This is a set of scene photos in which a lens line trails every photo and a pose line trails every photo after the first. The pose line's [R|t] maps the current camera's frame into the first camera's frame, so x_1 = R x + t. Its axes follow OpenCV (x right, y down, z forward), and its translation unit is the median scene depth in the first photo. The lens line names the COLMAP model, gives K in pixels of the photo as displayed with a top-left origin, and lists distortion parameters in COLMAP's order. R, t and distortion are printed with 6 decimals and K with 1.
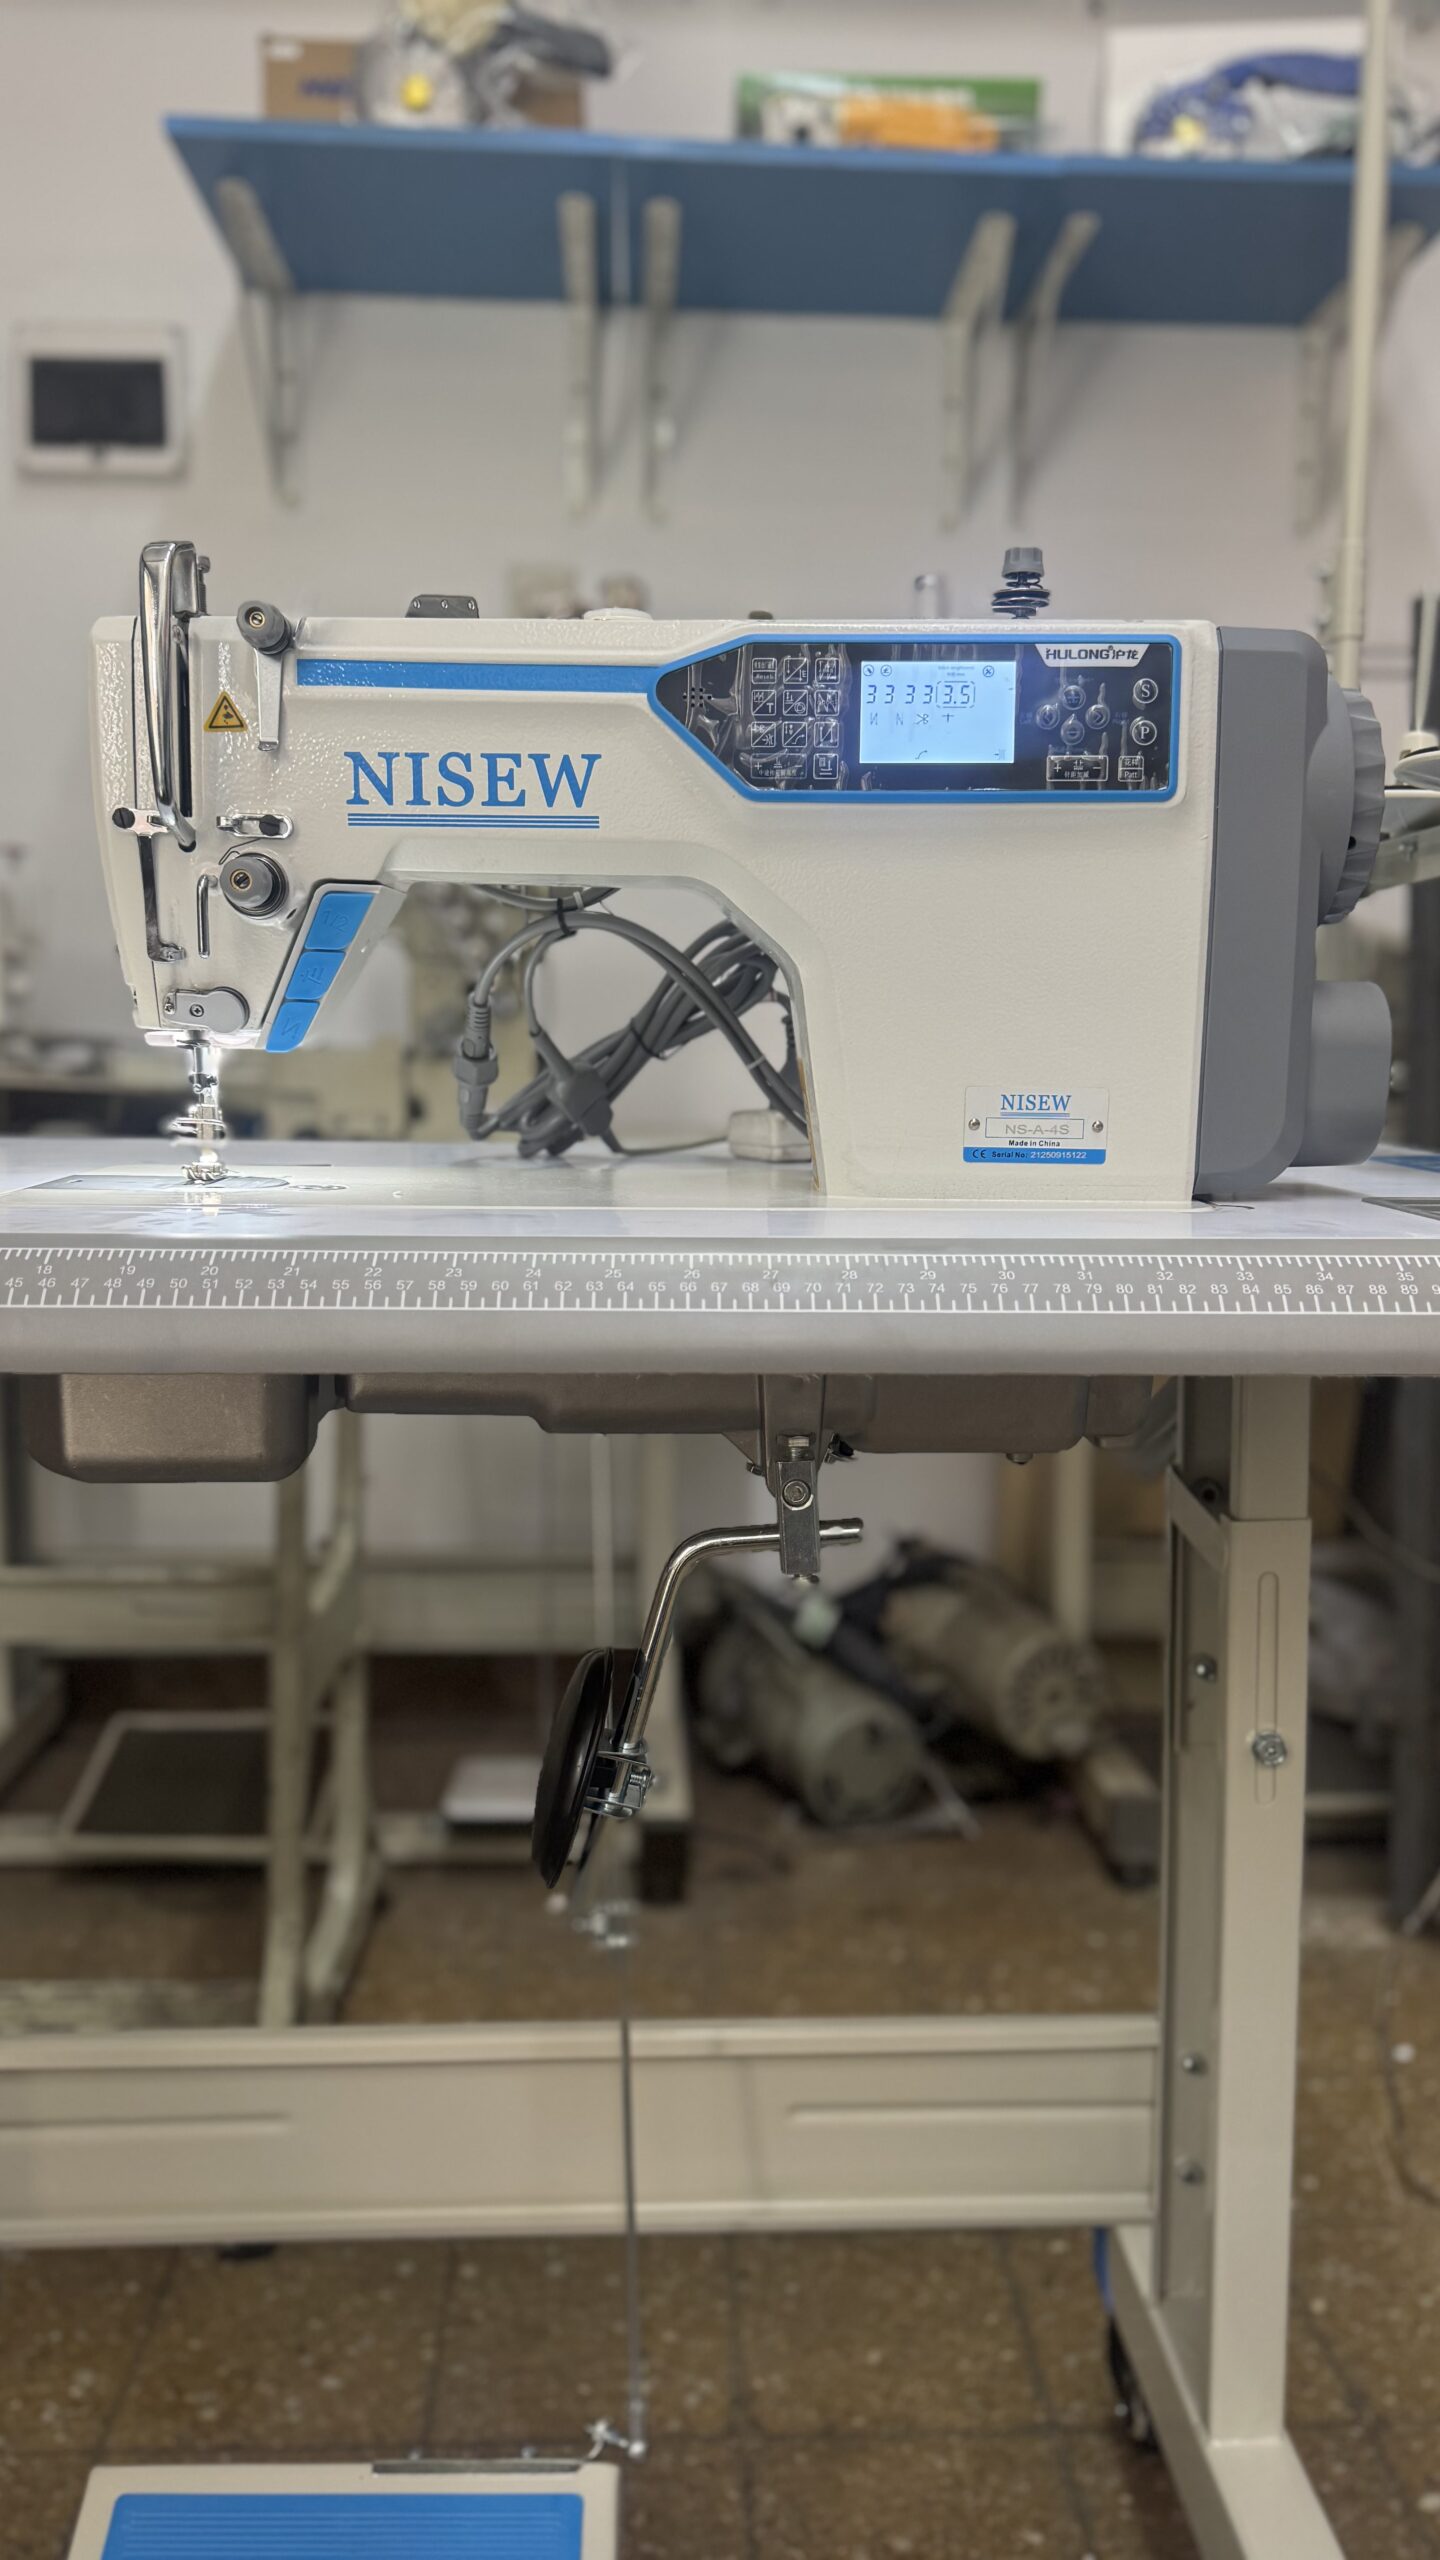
lens RADIAL K [[1887.2, 0, 743.8], [0, 1887.2, 1308.9], [0, 0, 1]] dist [0.157899, -0.360059]
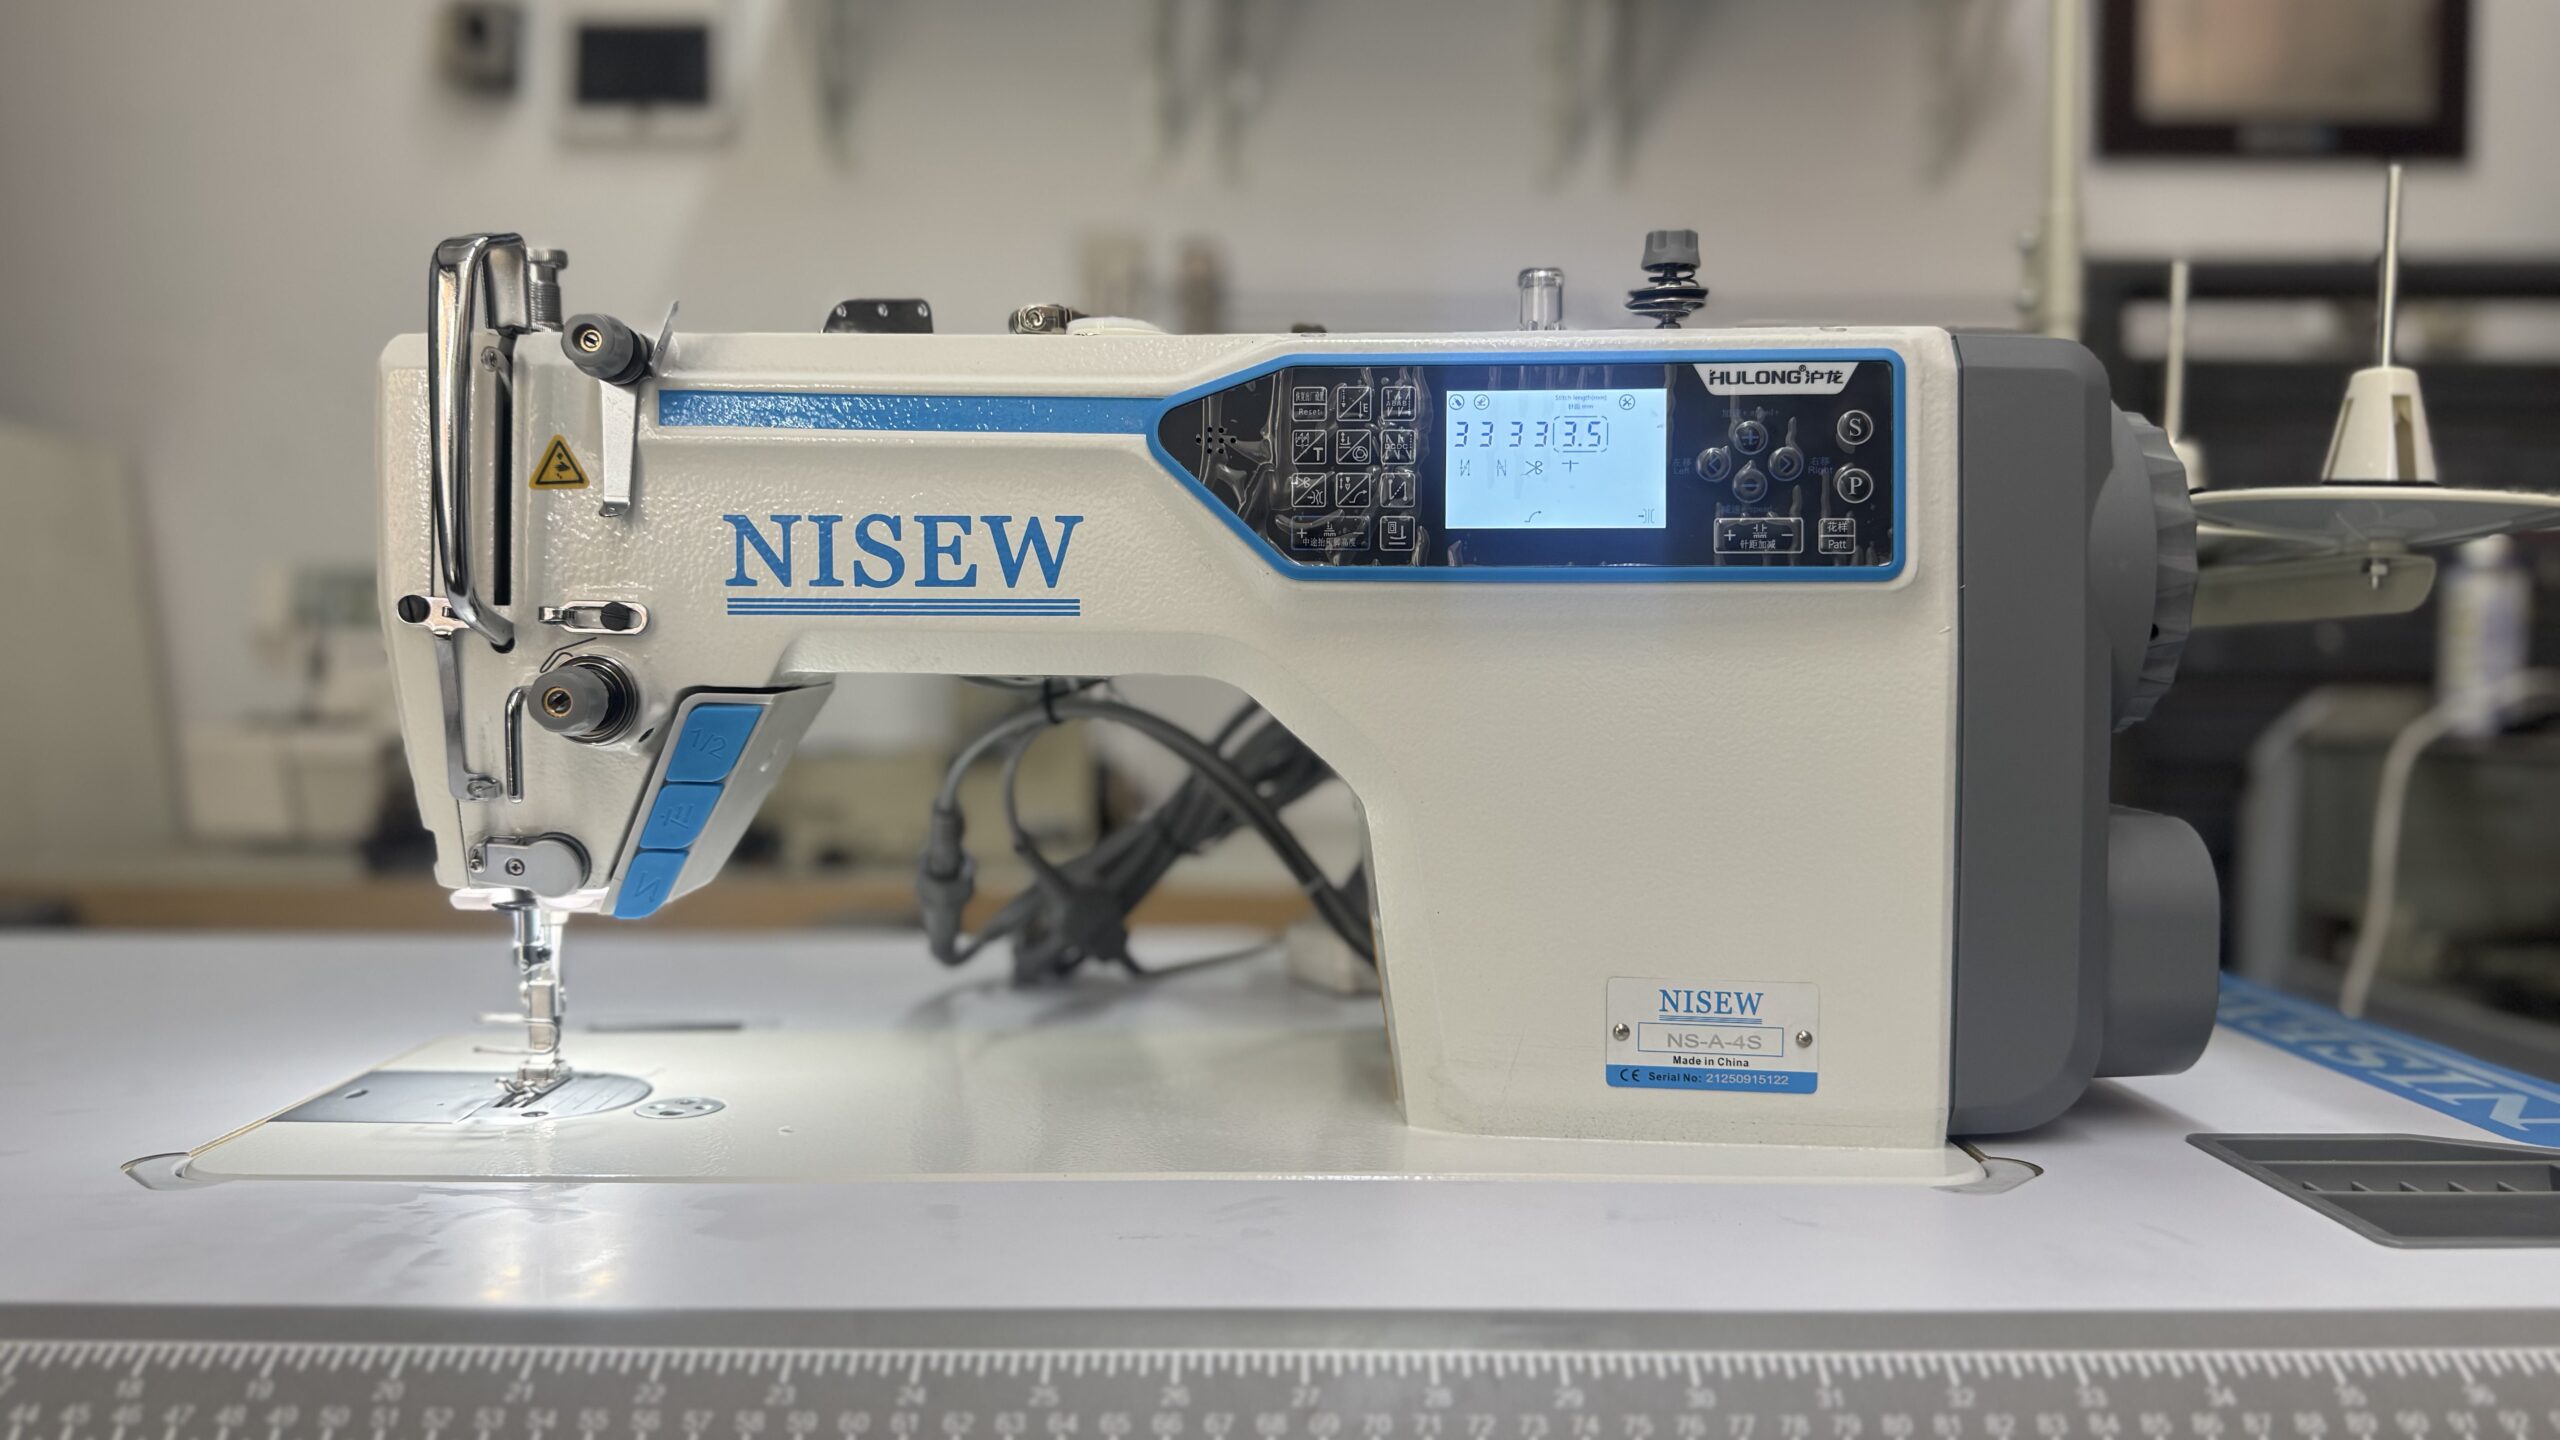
lens RADIAL K [[1864.0, 0, 1306.4], [0, 1864.0, 719.8], [0, 0, 1]] dist [0.158088, -0.329131]
pose [[0.999751, -0.005302, -0.021656, 0.023498], [0.002898, 0.993979, -0.109531, -0.137673], [0.022106, 0.109441, 0.993747, 0.314246]]
